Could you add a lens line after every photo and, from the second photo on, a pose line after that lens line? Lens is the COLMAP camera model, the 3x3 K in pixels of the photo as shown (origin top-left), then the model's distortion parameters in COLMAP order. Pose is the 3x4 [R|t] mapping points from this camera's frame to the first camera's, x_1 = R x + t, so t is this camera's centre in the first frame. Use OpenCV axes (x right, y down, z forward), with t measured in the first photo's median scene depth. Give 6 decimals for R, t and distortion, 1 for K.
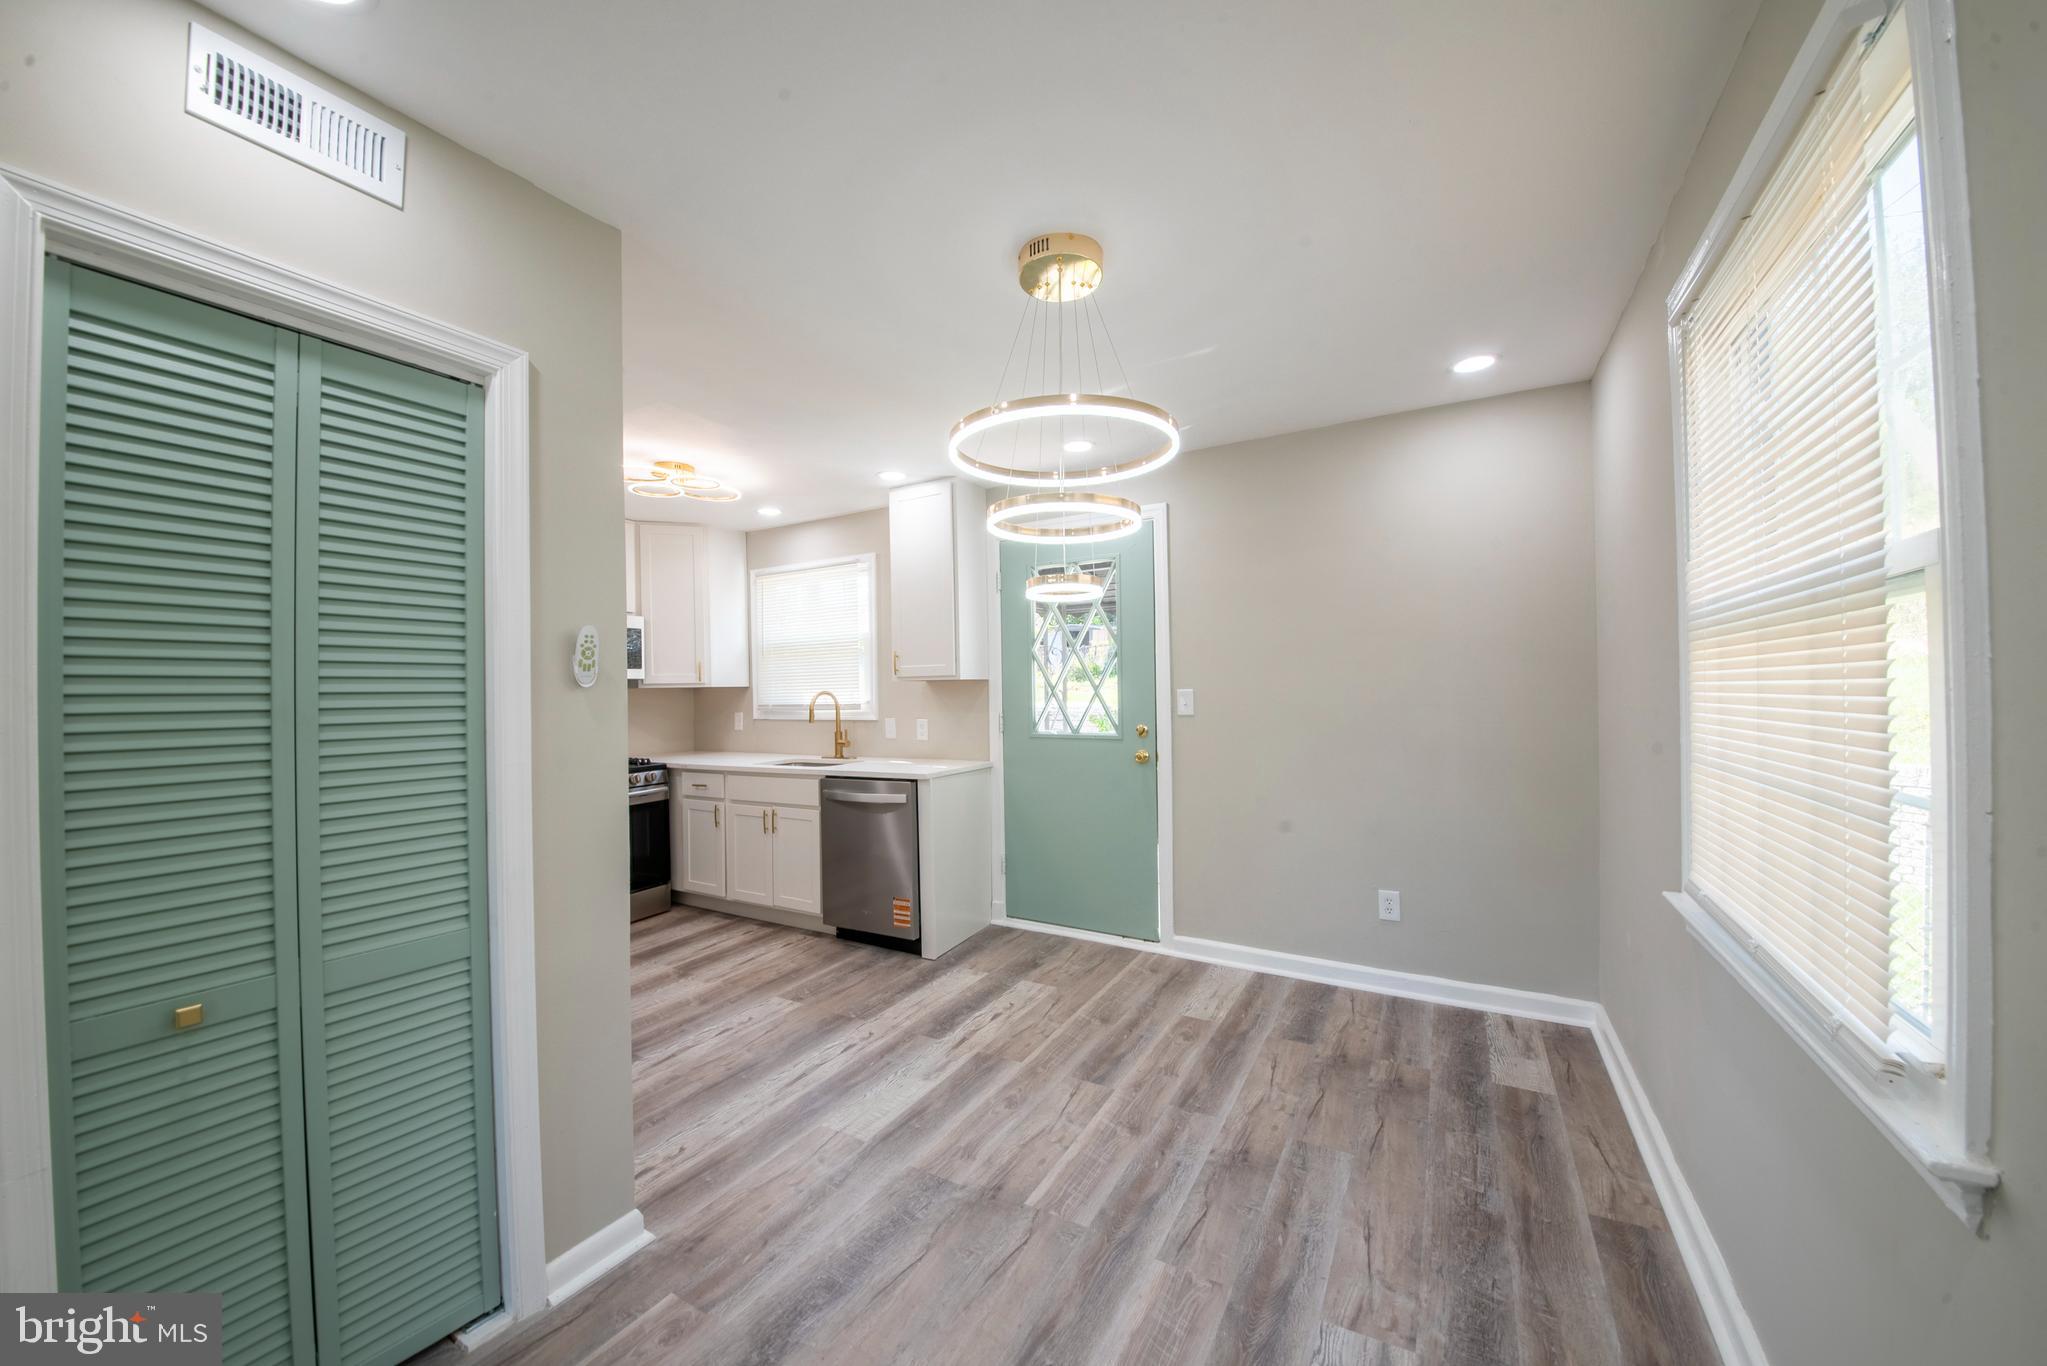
lens RADIAL K [[750.9, 0, 1044.0], [0, 750.9, 675.5], [0, 0, 1]] dist [-0.019299, -0.001111]
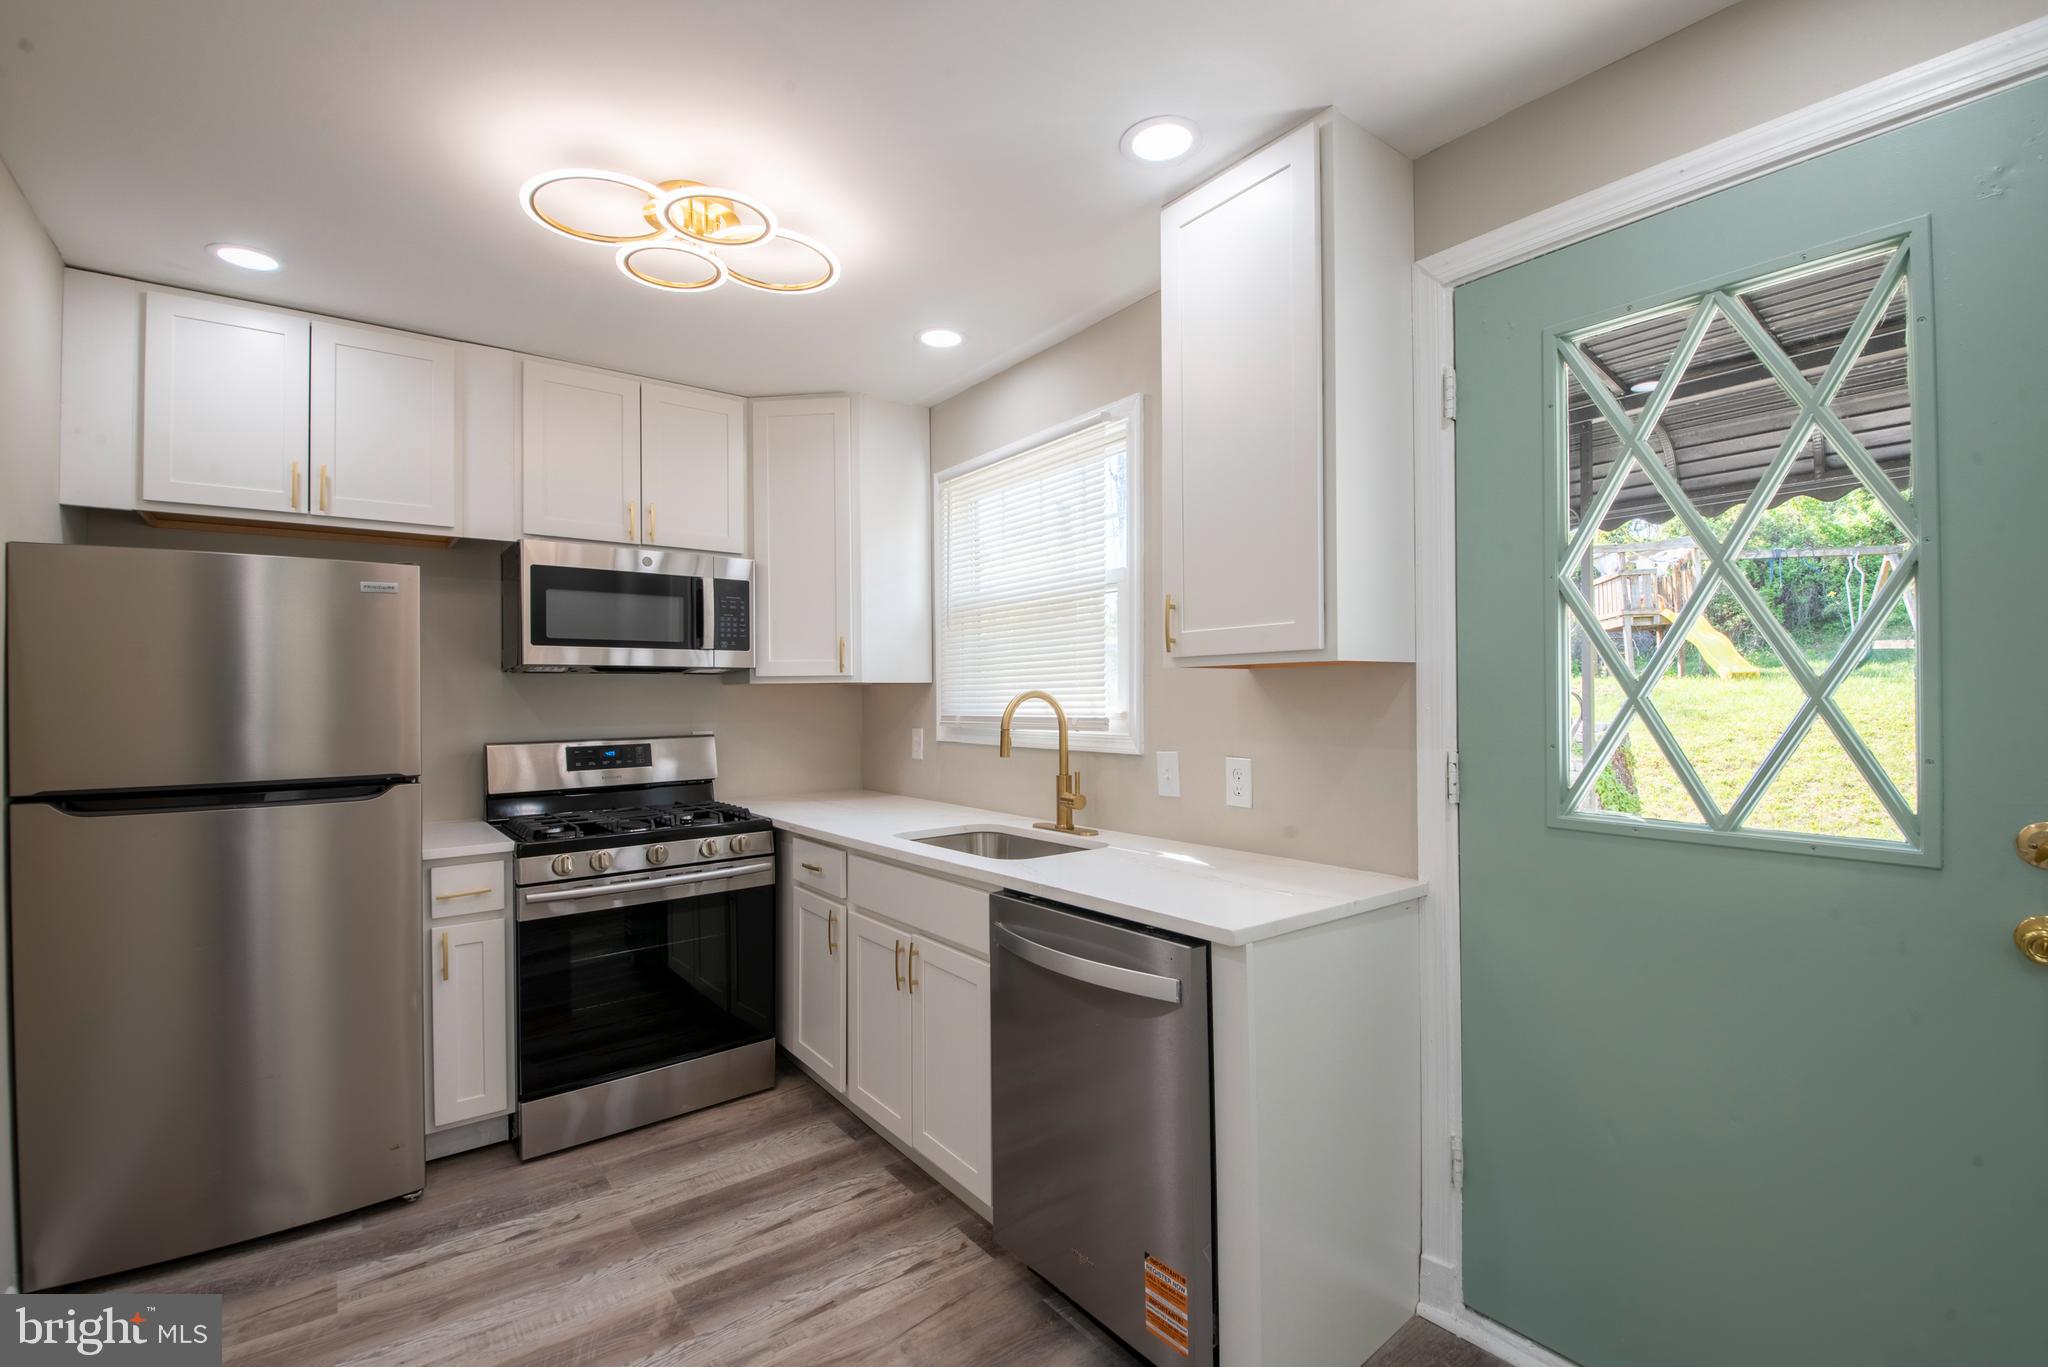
lens RADIAL K [[903.5, 0, 1021.4], [0, 903.5, 684.5], [0, 0, 1]] dist [0.010965, -0.006553]
pose [[0.910016, 0.005438, -0.414536, -0.066296], [-0.002306, 0.999965, 0.008055, 0.013524], [0.414566, -0.006374, 0.909997, 0.516778]]
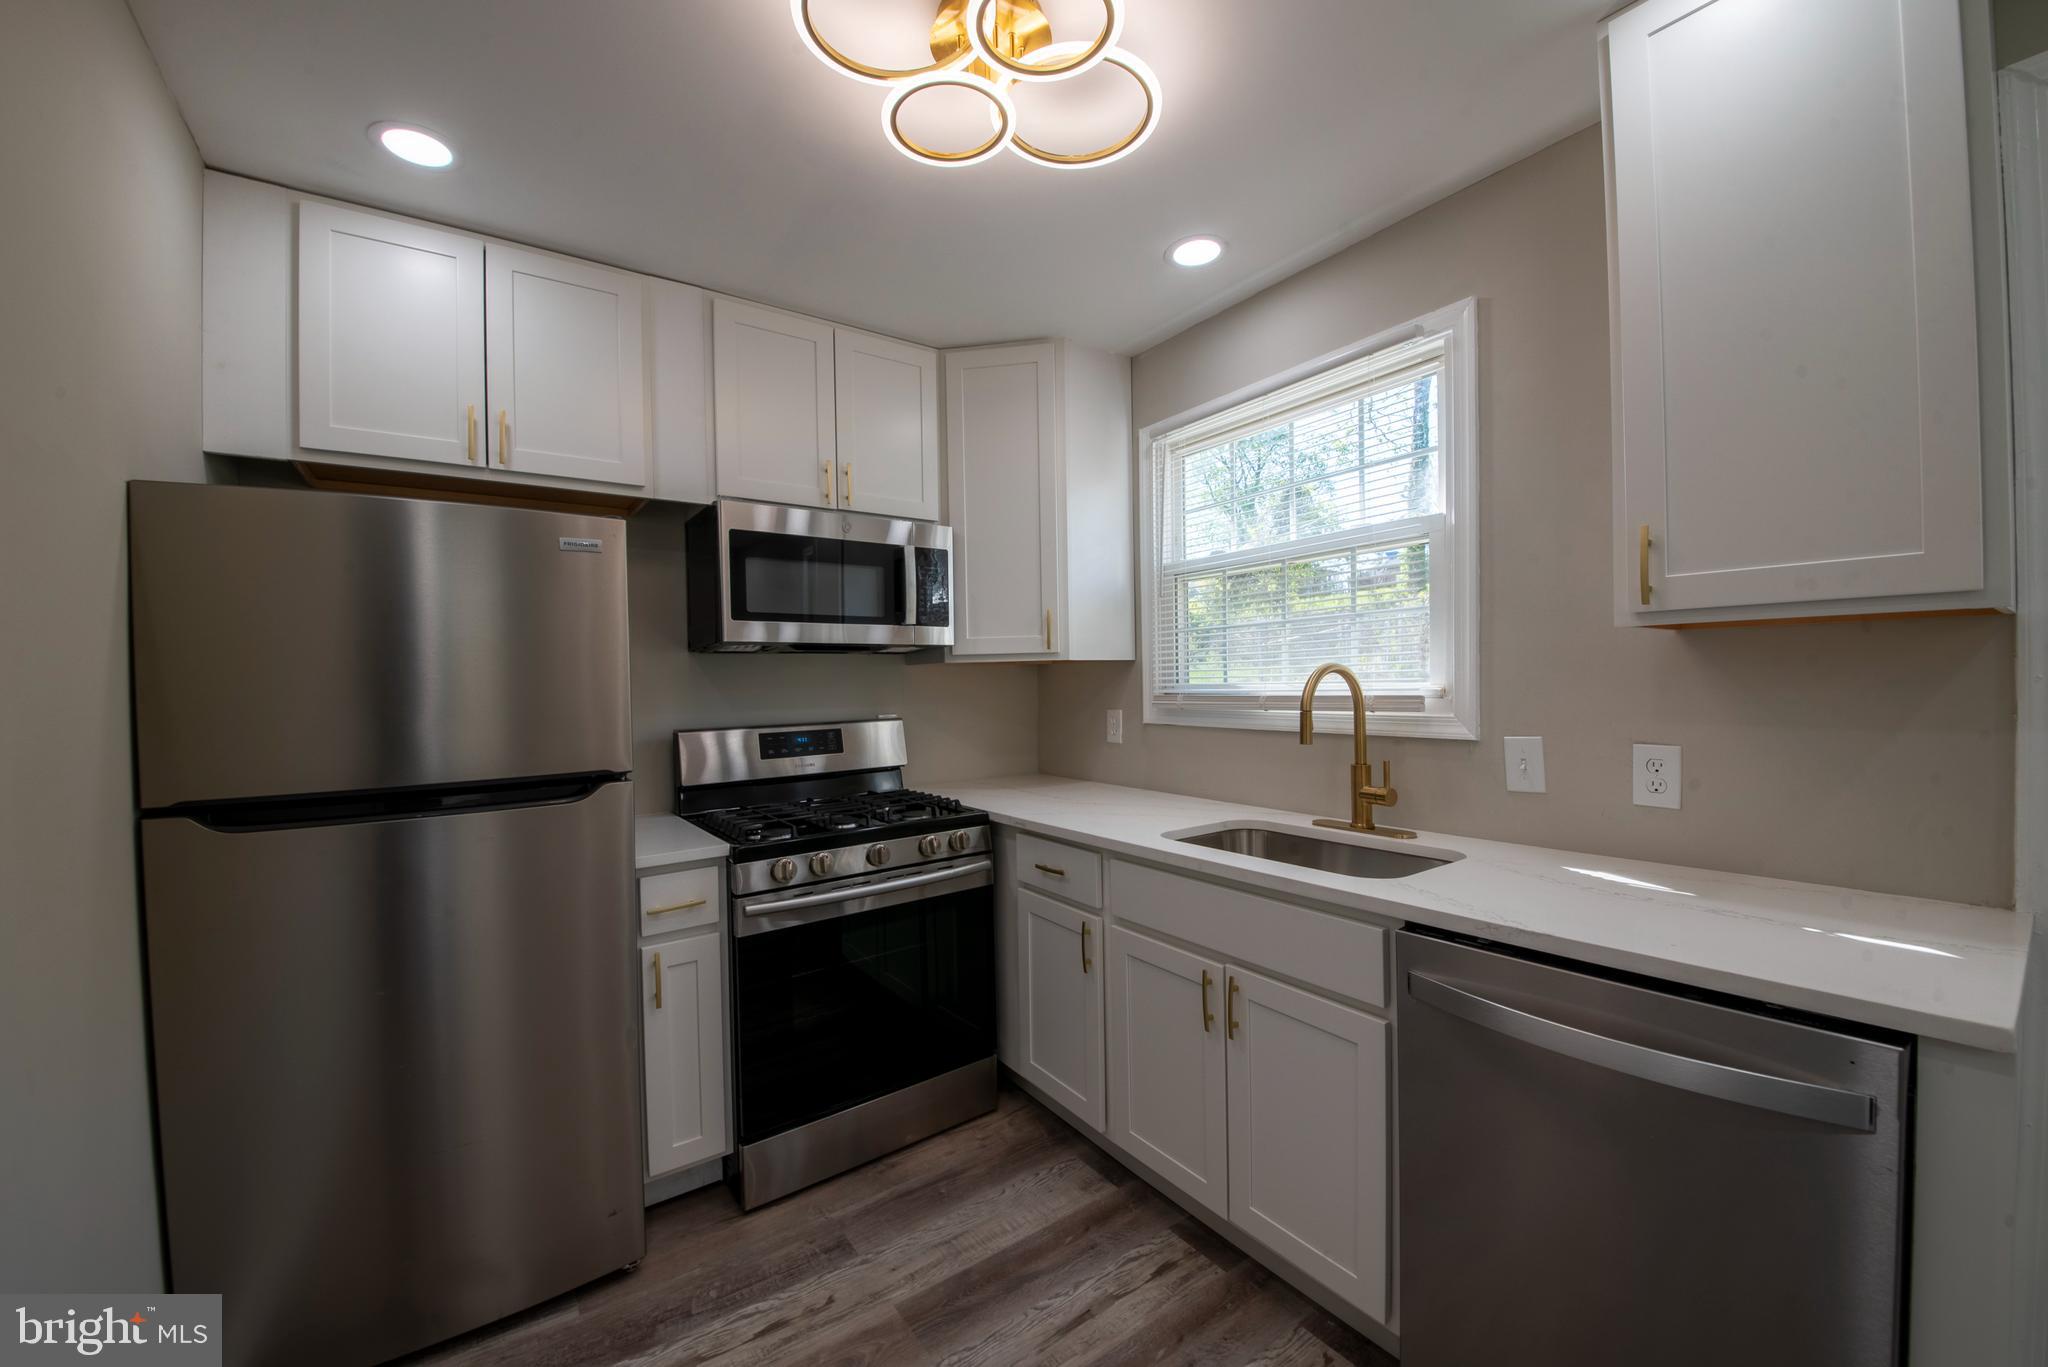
lens RADIAL K [[788.2, 0, 1023.7], [0, 788.2, 686.6], [0, 0, 1]] dist [0.001959, -0.002826]
pose [[0.895895, 0.005929, -0.444227, -0.279361], [0.007290, 0.999580, 0.028042, 0.021762], [0.444207, -0.028361, 0.895475, 0.601425]]
